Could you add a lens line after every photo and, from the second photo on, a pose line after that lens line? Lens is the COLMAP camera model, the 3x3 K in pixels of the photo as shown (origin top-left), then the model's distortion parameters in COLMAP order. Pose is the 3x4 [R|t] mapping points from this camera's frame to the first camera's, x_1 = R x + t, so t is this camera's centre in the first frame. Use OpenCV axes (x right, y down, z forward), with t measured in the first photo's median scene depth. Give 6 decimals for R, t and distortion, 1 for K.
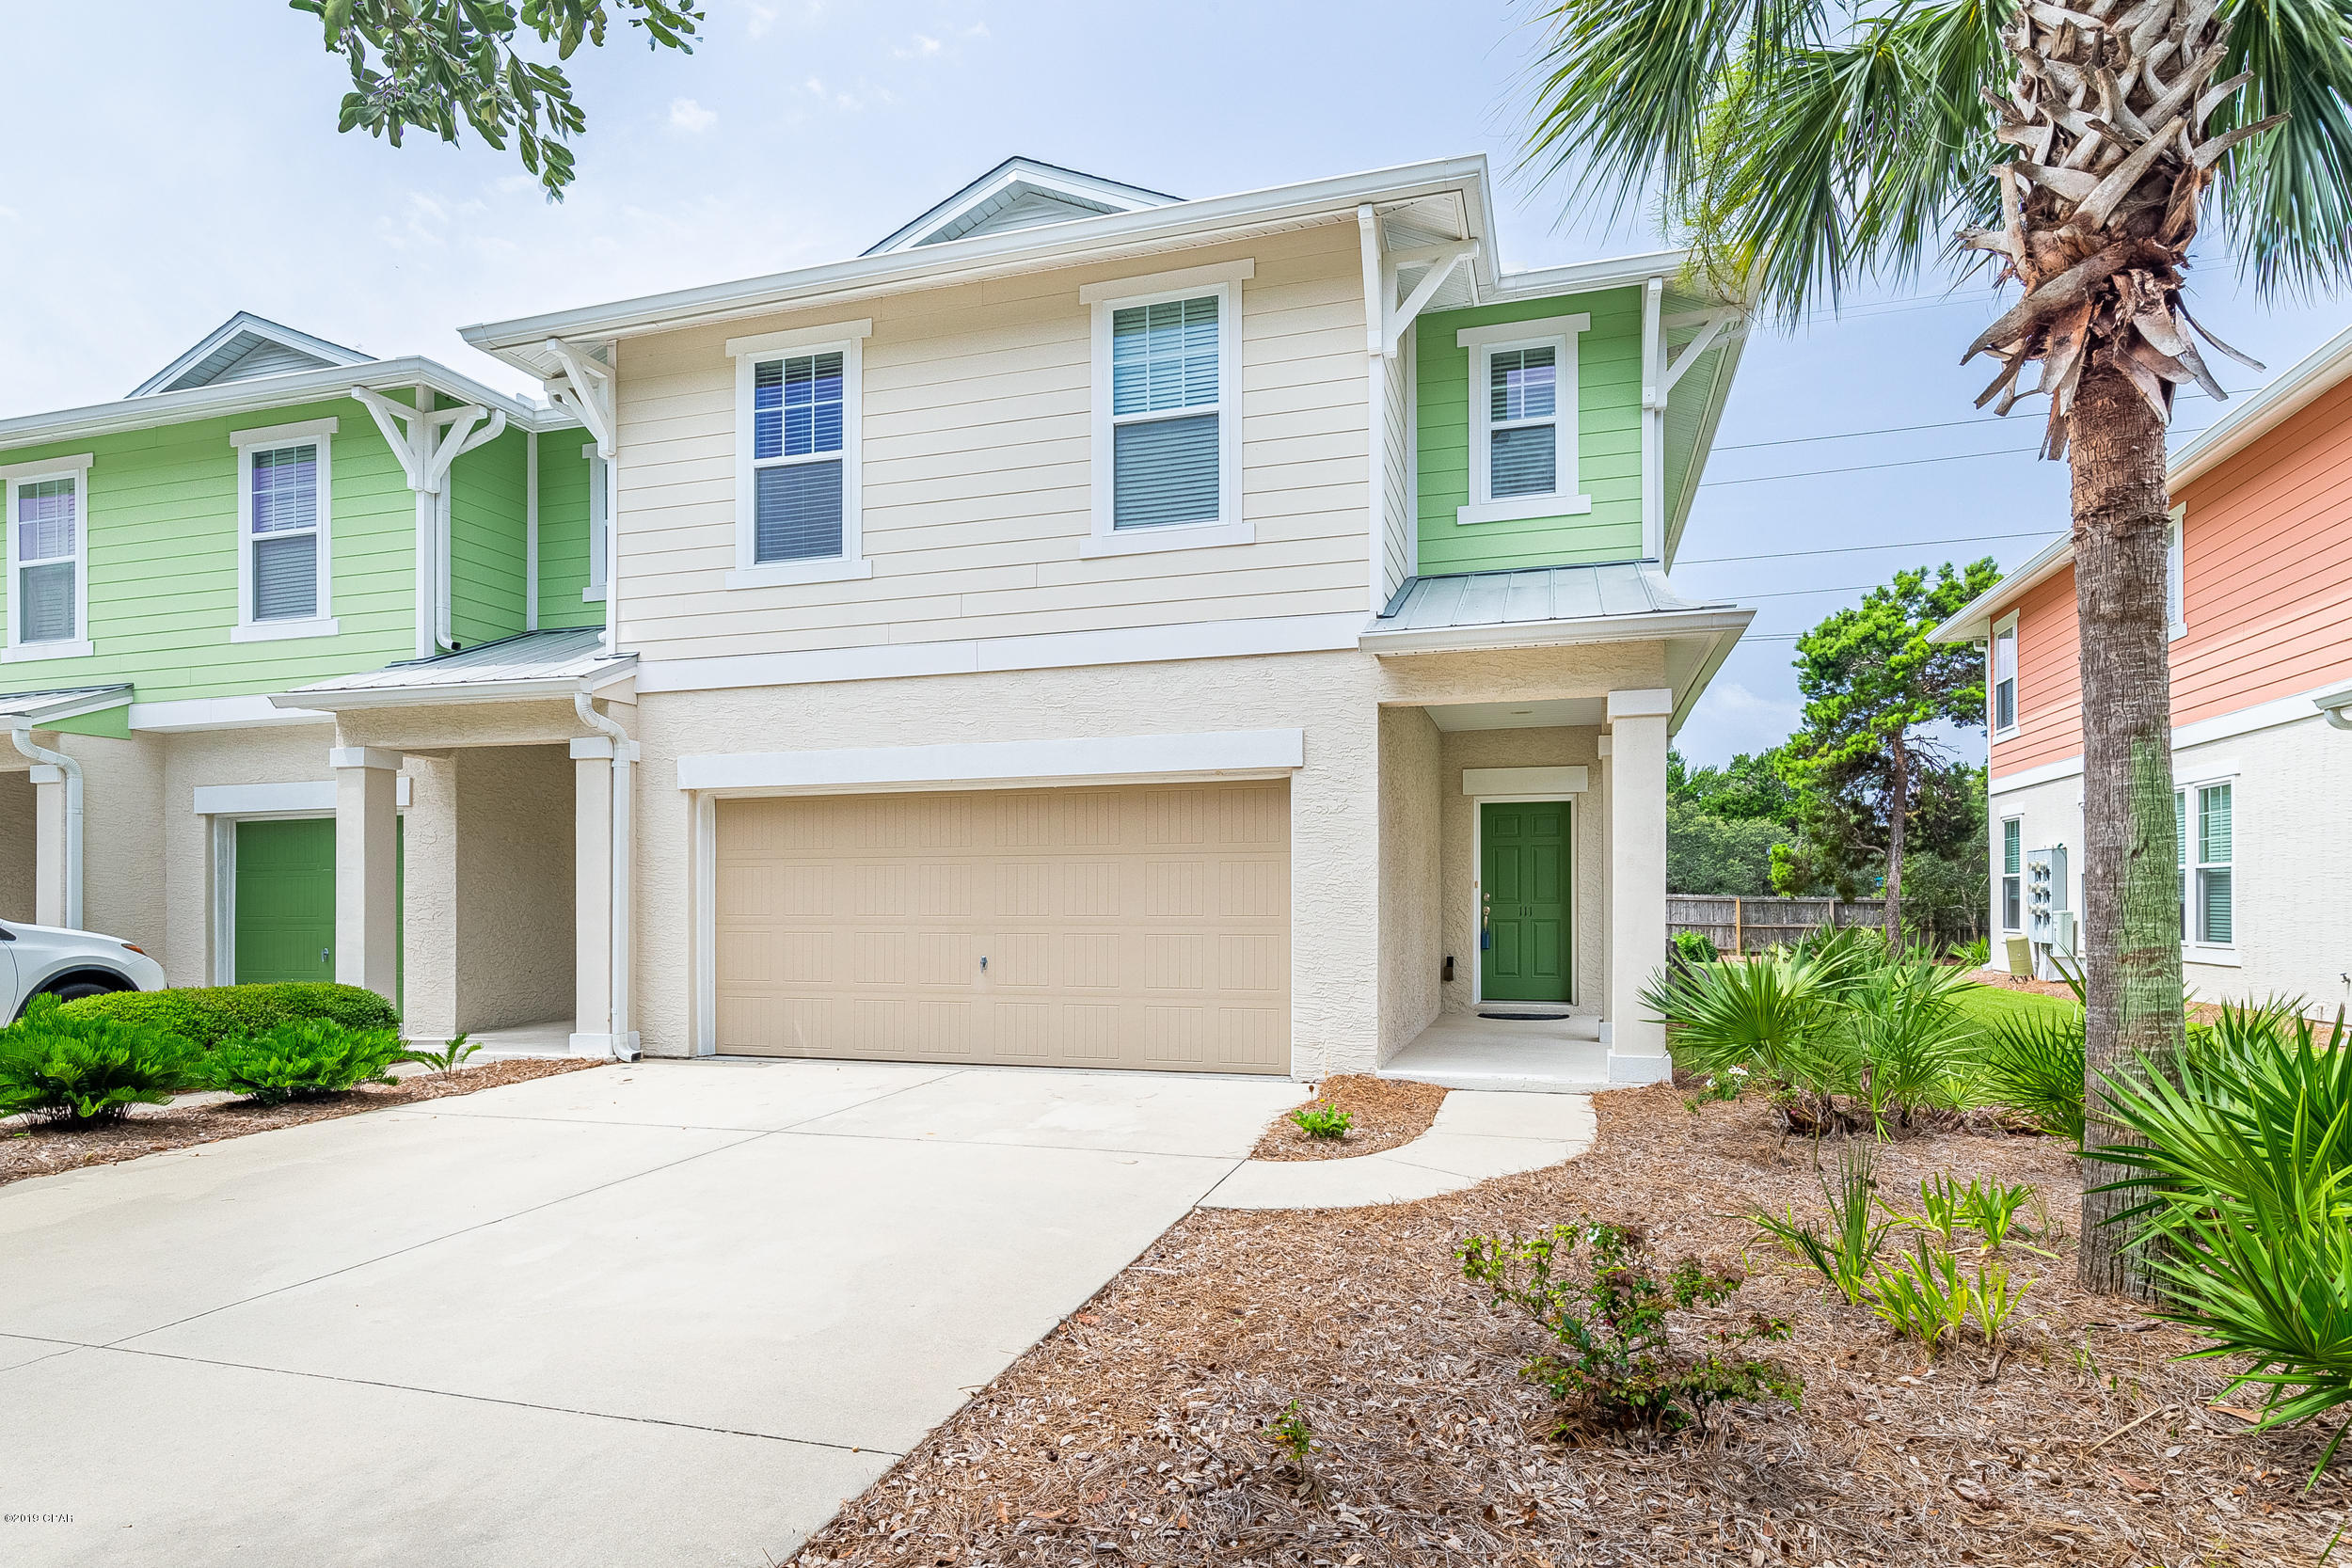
lens RADIAL K [[1296.0, 0, 1176.2], [0, 1296.0, 793.8], [0, 0, 1]] dist [0.003034, 0.000827]
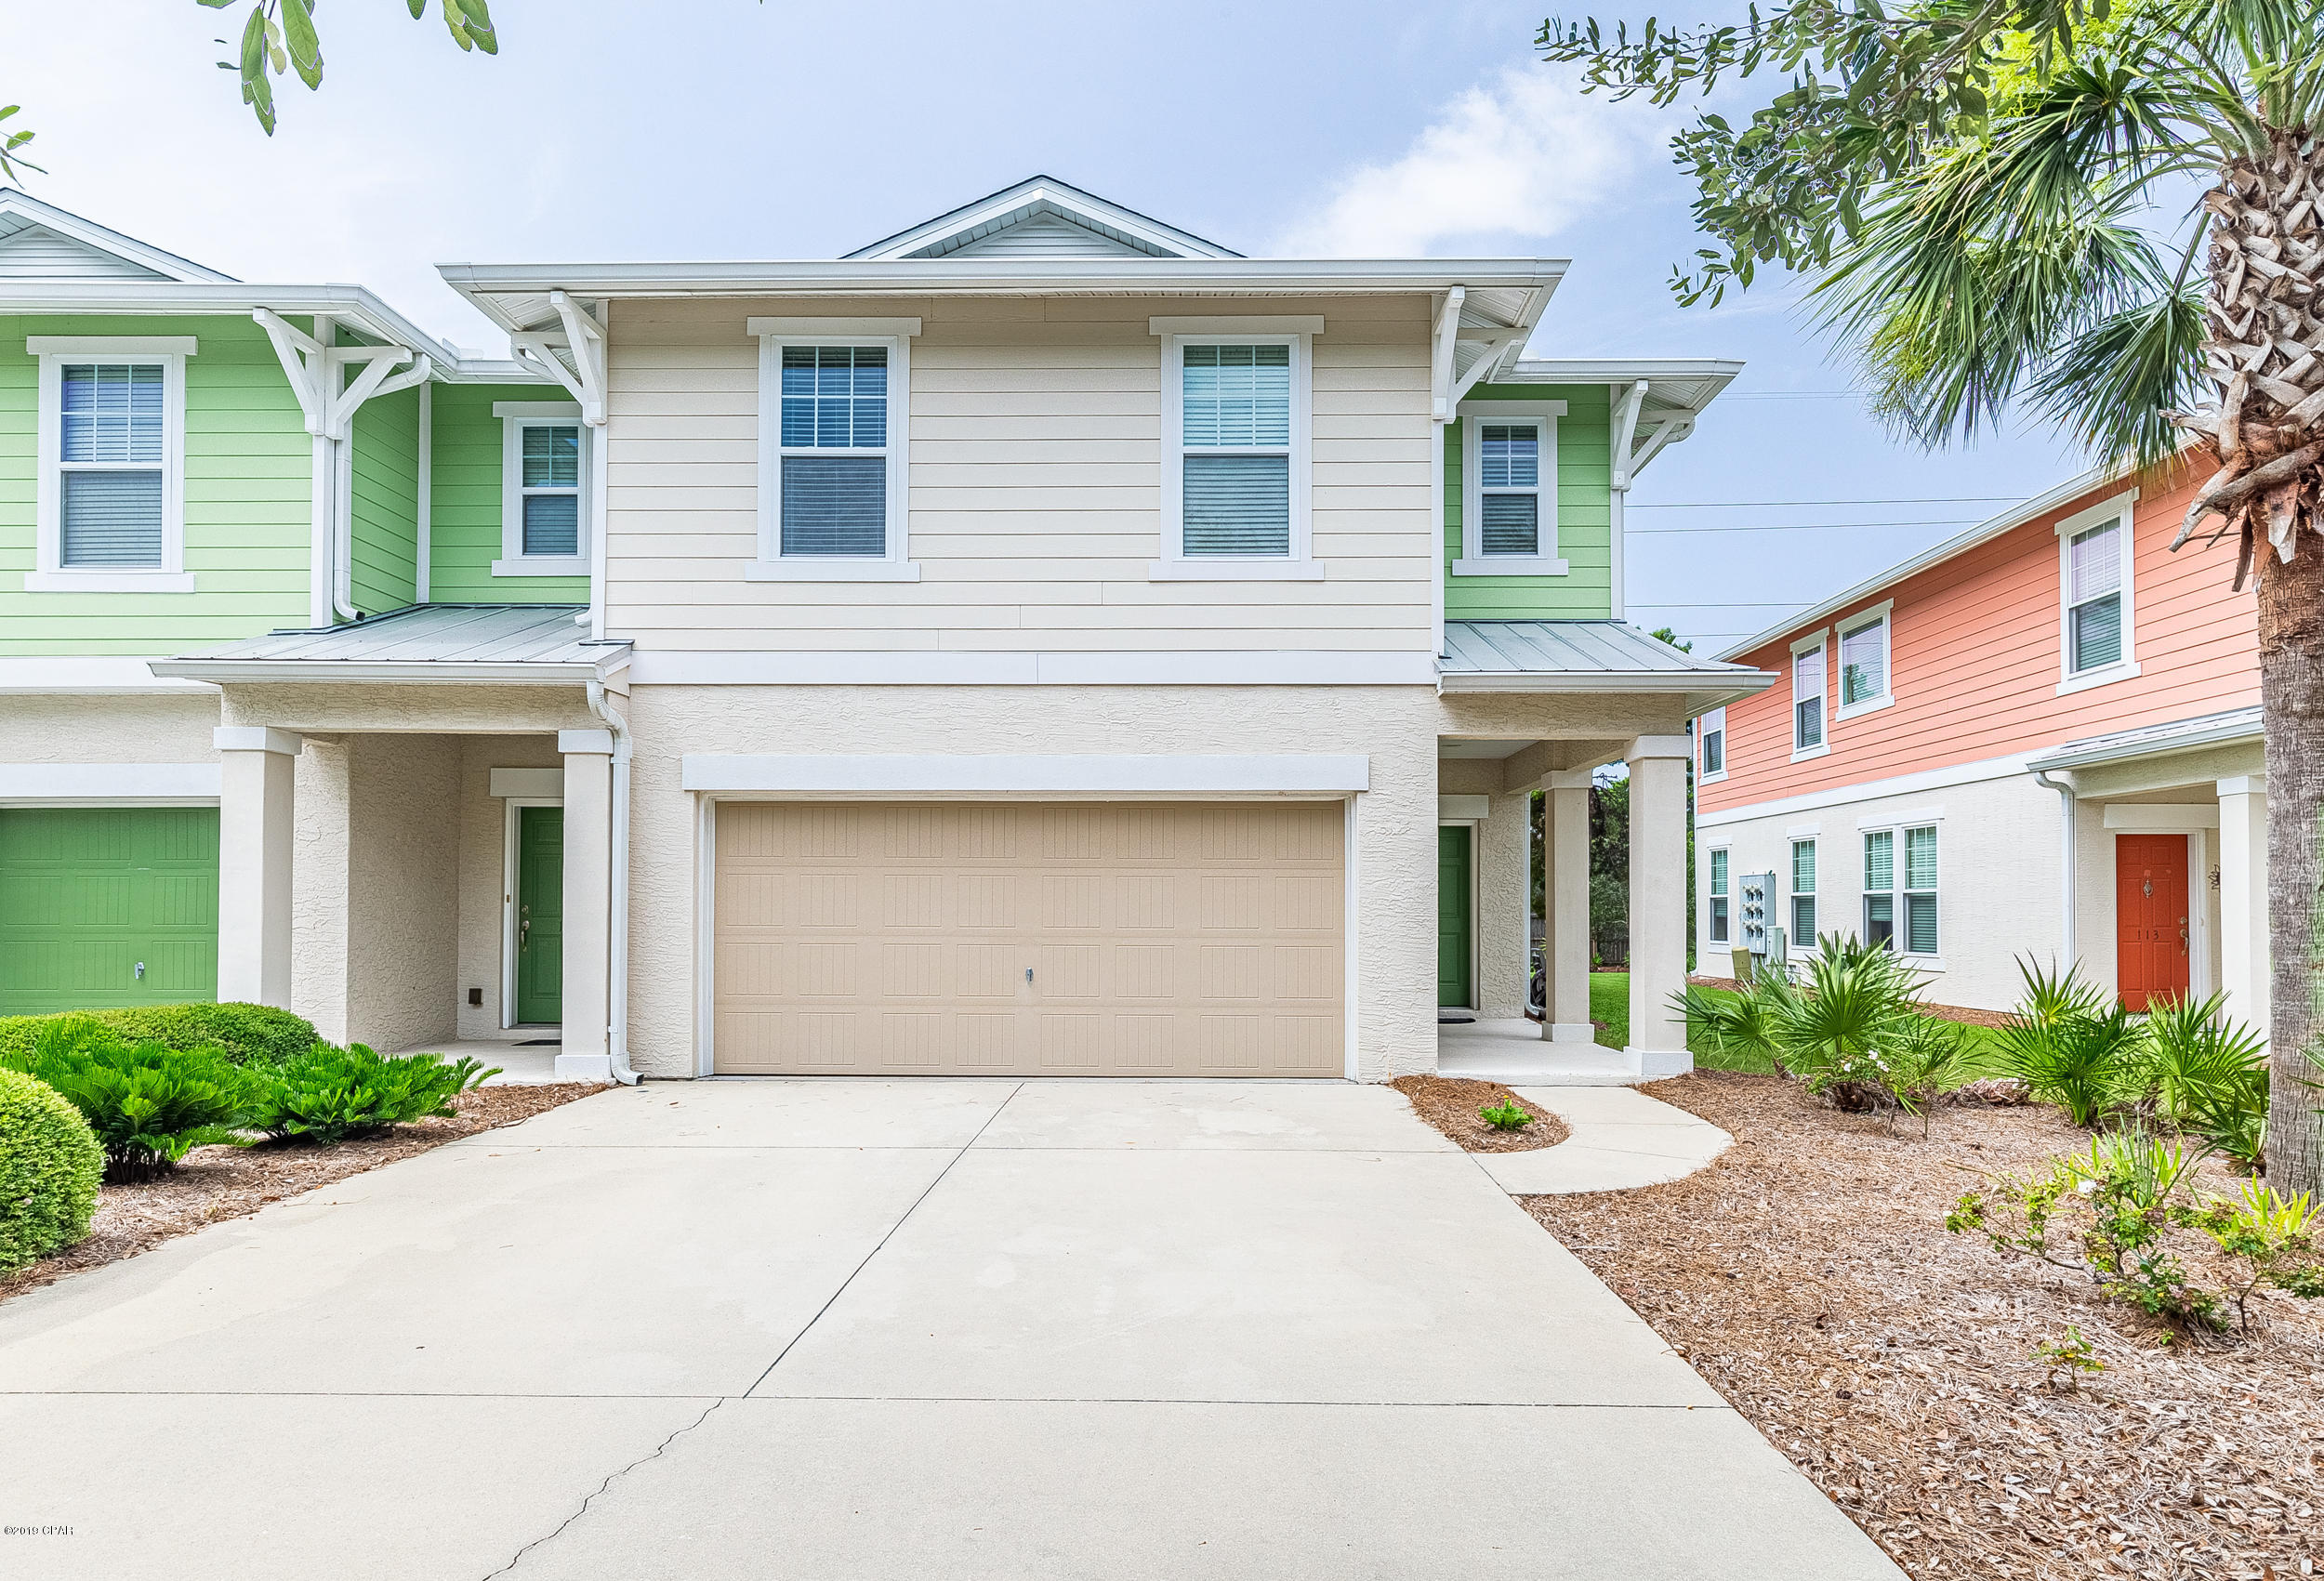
lens RADIAL K [[1287.4, 0, 1161.8], [0, 1287.4, 785.7], [0, 0, 1]] dist [0.003027, 0.000594]
pose [[0.959462, 0.035154, 0.279636, -0.322138], [-0.030946, 0.999332, -0.019449, 0.001083], [-0.280132, 0.010007, 0.959909, 0.015787]]
